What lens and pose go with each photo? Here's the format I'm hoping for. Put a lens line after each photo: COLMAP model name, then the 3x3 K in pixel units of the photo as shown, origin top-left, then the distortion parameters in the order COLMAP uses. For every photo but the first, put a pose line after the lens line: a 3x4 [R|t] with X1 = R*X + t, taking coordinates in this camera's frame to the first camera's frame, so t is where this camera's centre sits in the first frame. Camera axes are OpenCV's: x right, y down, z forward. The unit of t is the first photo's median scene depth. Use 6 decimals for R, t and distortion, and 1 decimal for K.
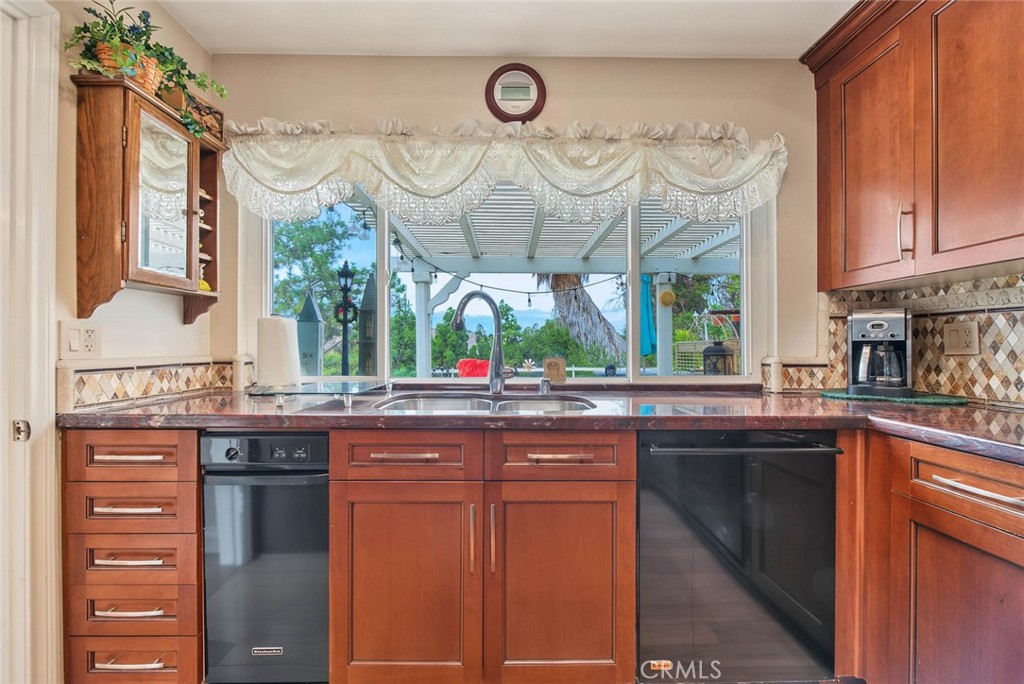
lens RADIAL K [[414.1, 0, 512.9], [0, 414.1, 348.7], [0, 0, 1]] dist [-0.000389, -0.000813]
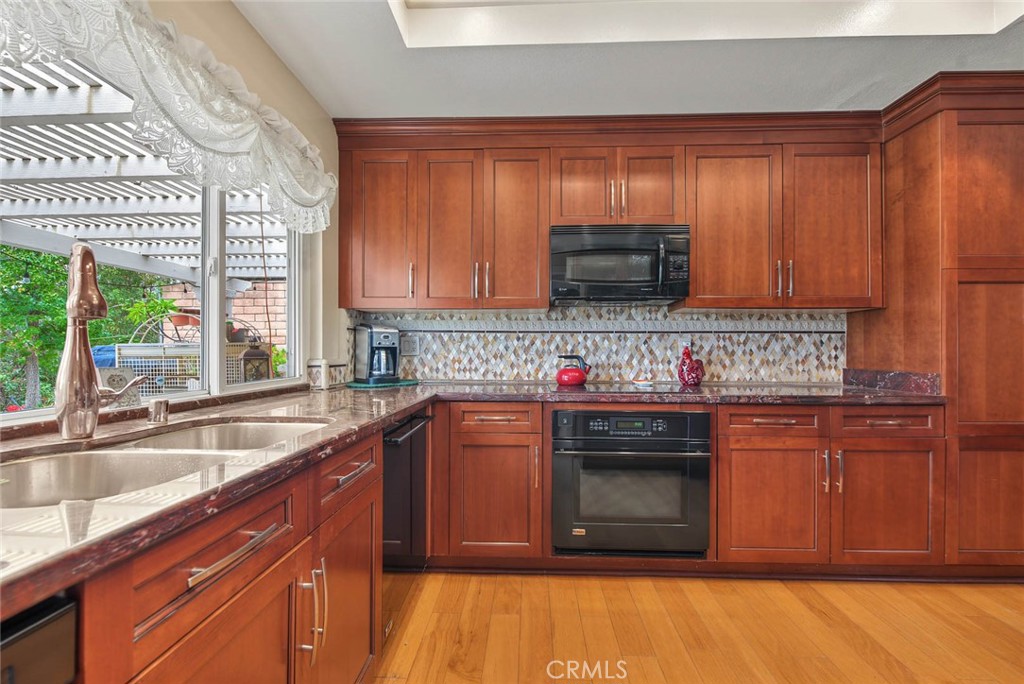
lens RADIAL K [[414.1, 0, 512.9], [0, 414.1, 348.7], [0, 0, 1]] dist [-0.000389, -0.000813]
pose [[0.062402, 0.006940, 0.998027, -0.535195], [0.000841, 0.999975, -0.007006, -0.001040], [-0.998051, 0.001277, 0.062394, 0.400242]]
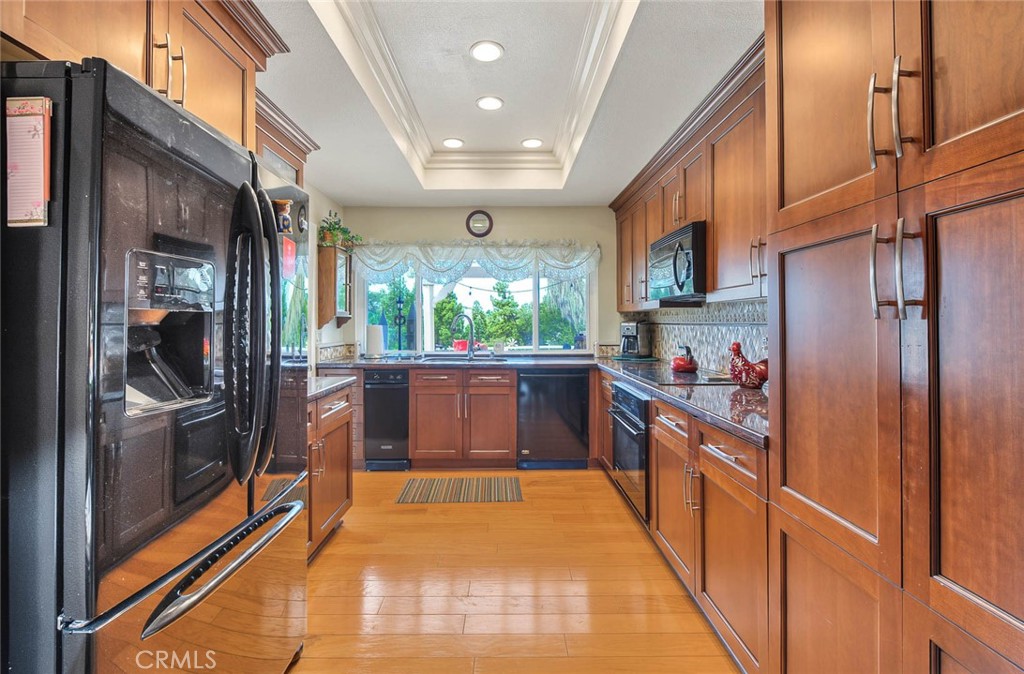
lens RADIAL K [[435.4, 0, 503.8], [0, 435.4, 317.1], [0, 0, 1]] dist [-0.000010, -0.000002]
pose [[0.999831, -0.003787, -0.018009, 0.185052], [0.003436, 0.999804, -0.019487, -0.068524], [0.018079, 0.019422, 0.999648, -1.379913]]
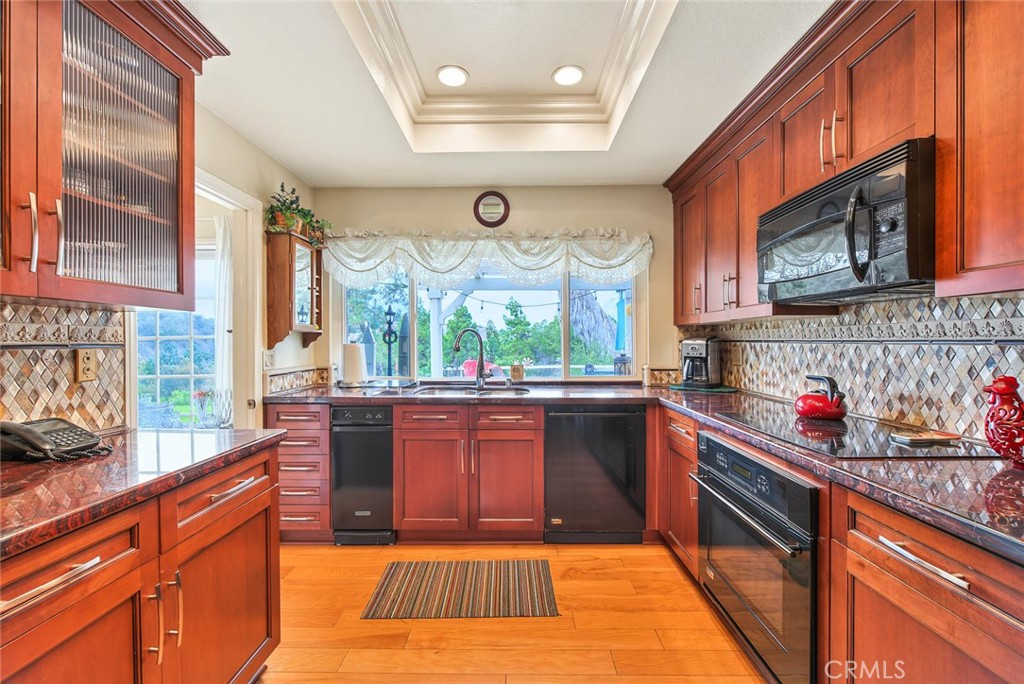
lens RADIAL K [[411.1, 0, 511.6], [0, 411.1, 343.8], [0, 0, 1]] dist [-0.000656, -0.000437]
pose [[0.999578, -0.004397, -0.028715, 0.138898], [0.004402, 0.999990, 0.000124, -0.069092], [0.028714, -0.000251, 0.999588, -0.695269]]
